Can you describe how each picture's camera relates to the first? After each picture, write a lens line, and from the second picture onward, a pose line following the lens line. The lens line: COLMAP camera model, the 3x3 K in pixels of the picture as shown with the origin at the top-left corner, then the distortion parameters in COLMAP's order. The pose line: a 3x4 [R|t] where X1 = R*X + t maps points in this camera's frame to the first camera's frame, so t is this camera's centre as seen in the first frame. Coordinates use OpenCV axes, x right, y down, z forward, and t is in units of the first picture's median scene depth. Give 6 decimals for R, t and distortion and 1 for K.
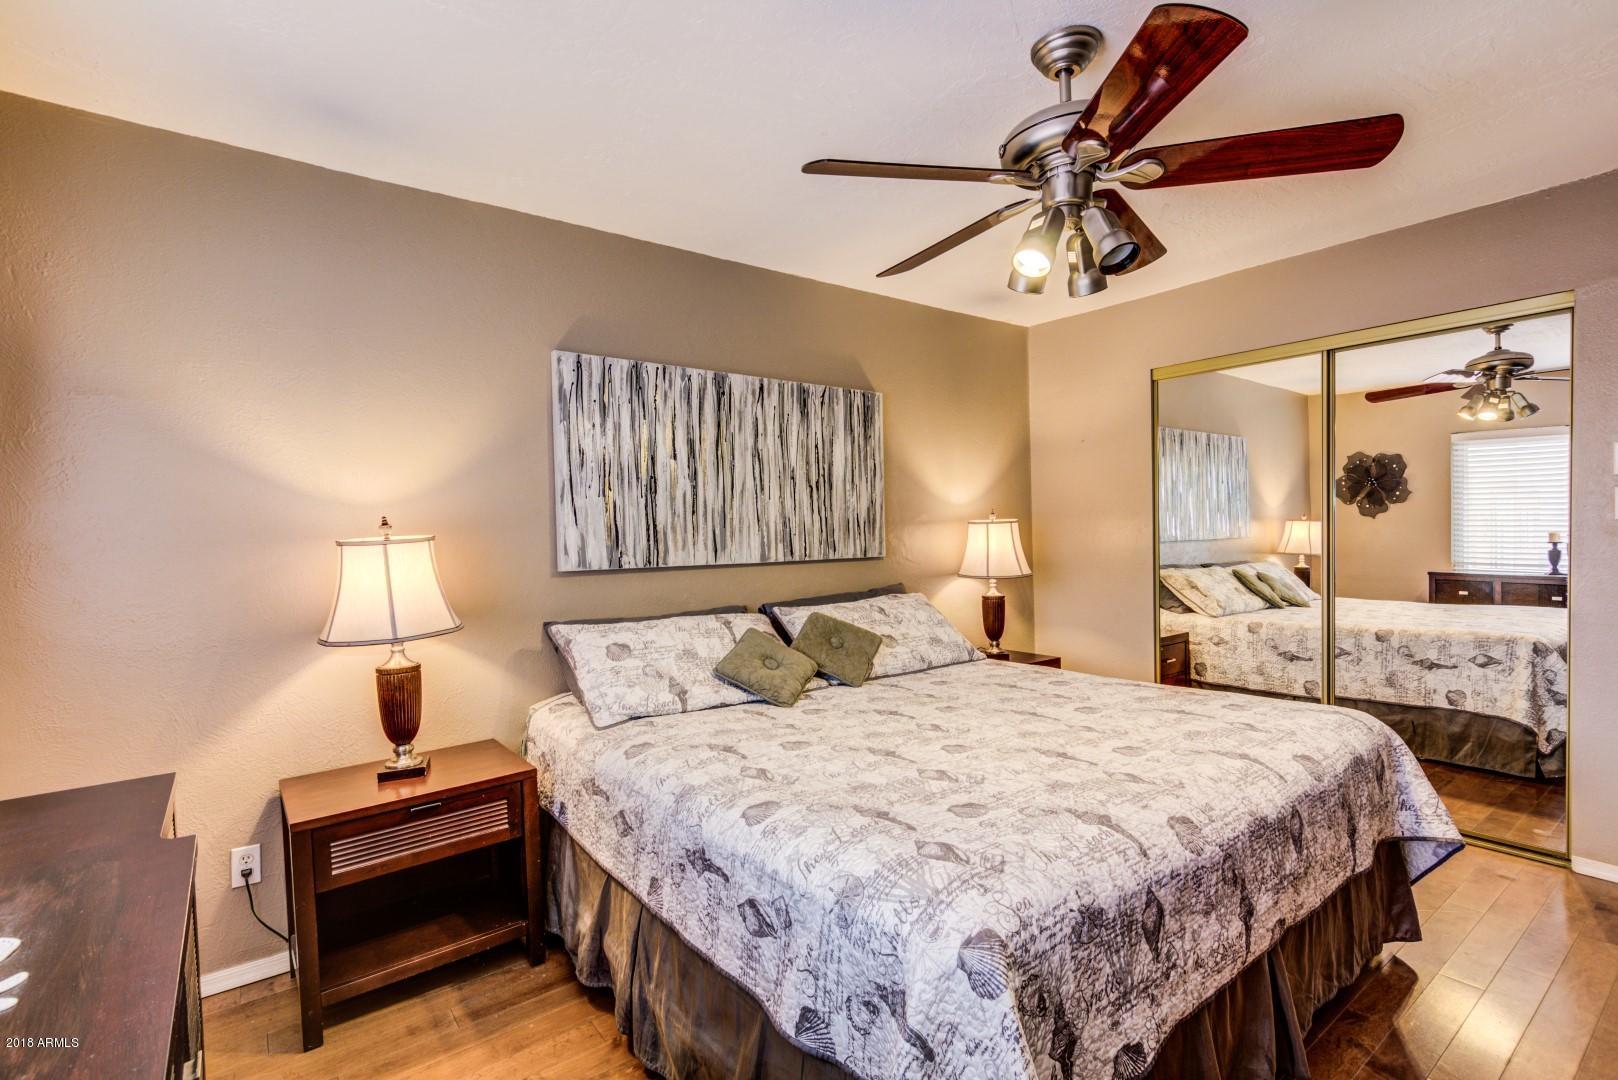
lens RADIAL K [[756.4, 0, 805.0], [0, 756.4, 541.7], [0, 0, 1]] dist [0.004075, 0.000280]
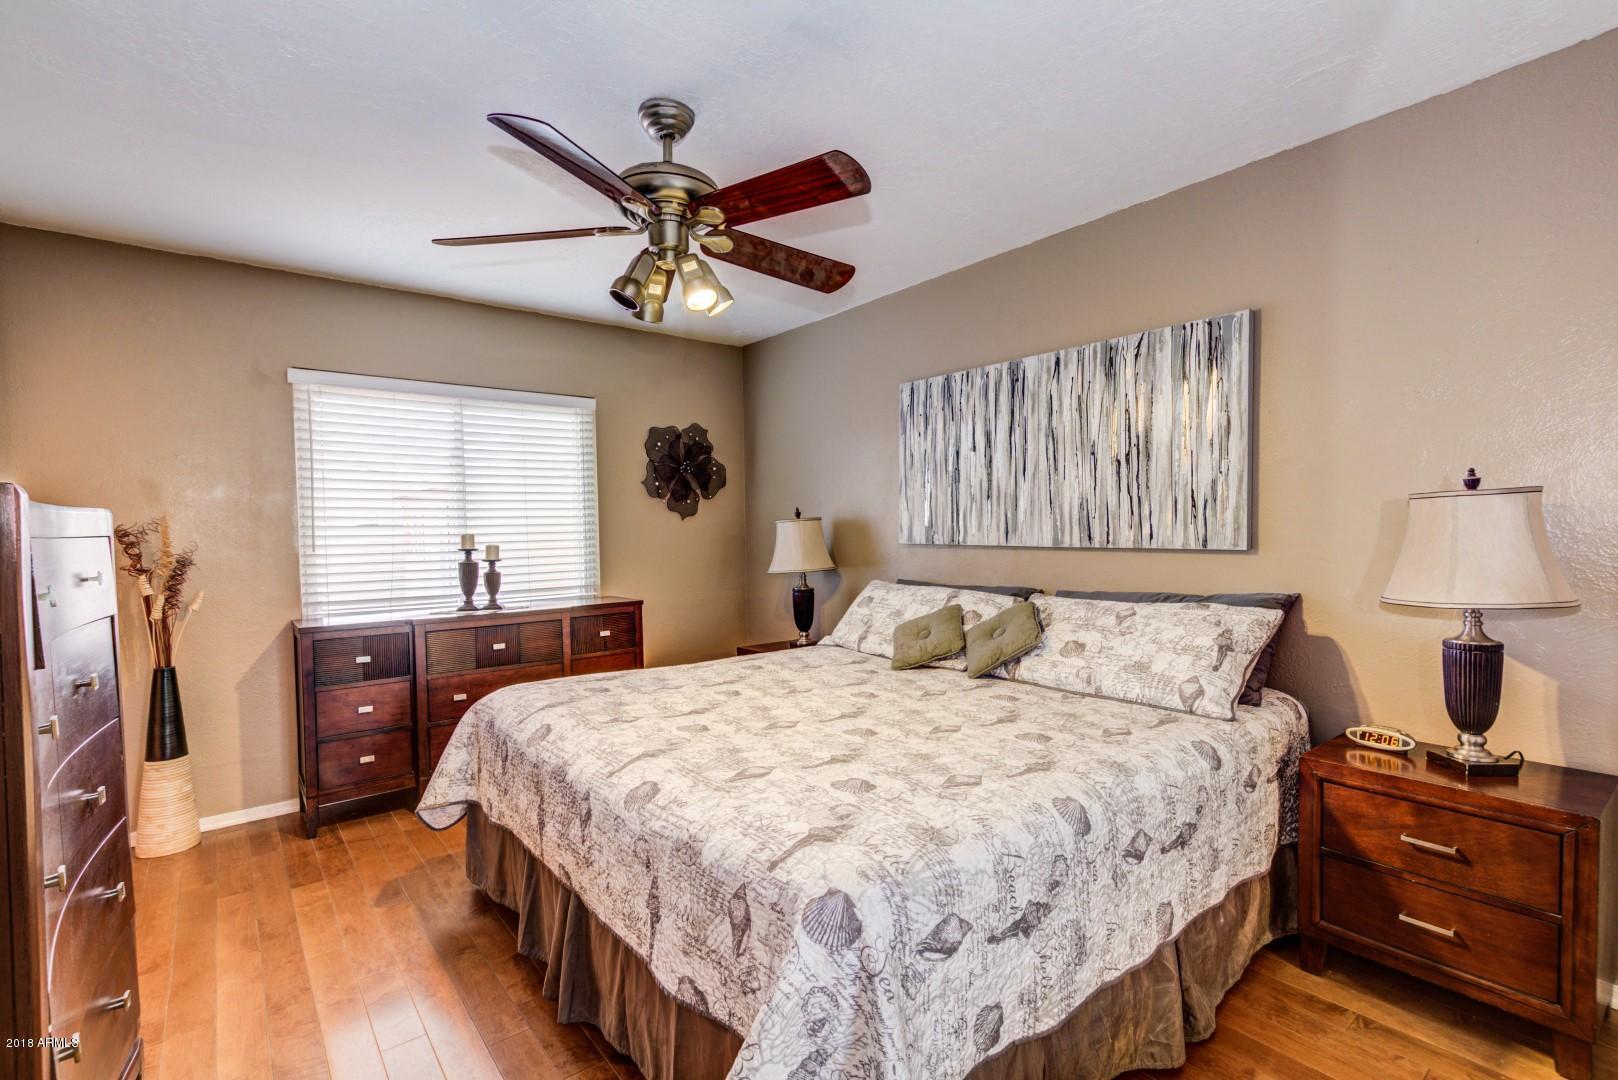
lens RADIAL K [[756.4, 0, 804.6], [0, 756.4, 542.6], [0, 0, 1]] dist [0.004075, 0.000280]
pose [[0.011143, 0.044850, -0.998932, 0.918150], [0.001502, 0.998992, 0.044869, -0.021557], [0.999937, -0.002000, 0.011064, 0.693443]]
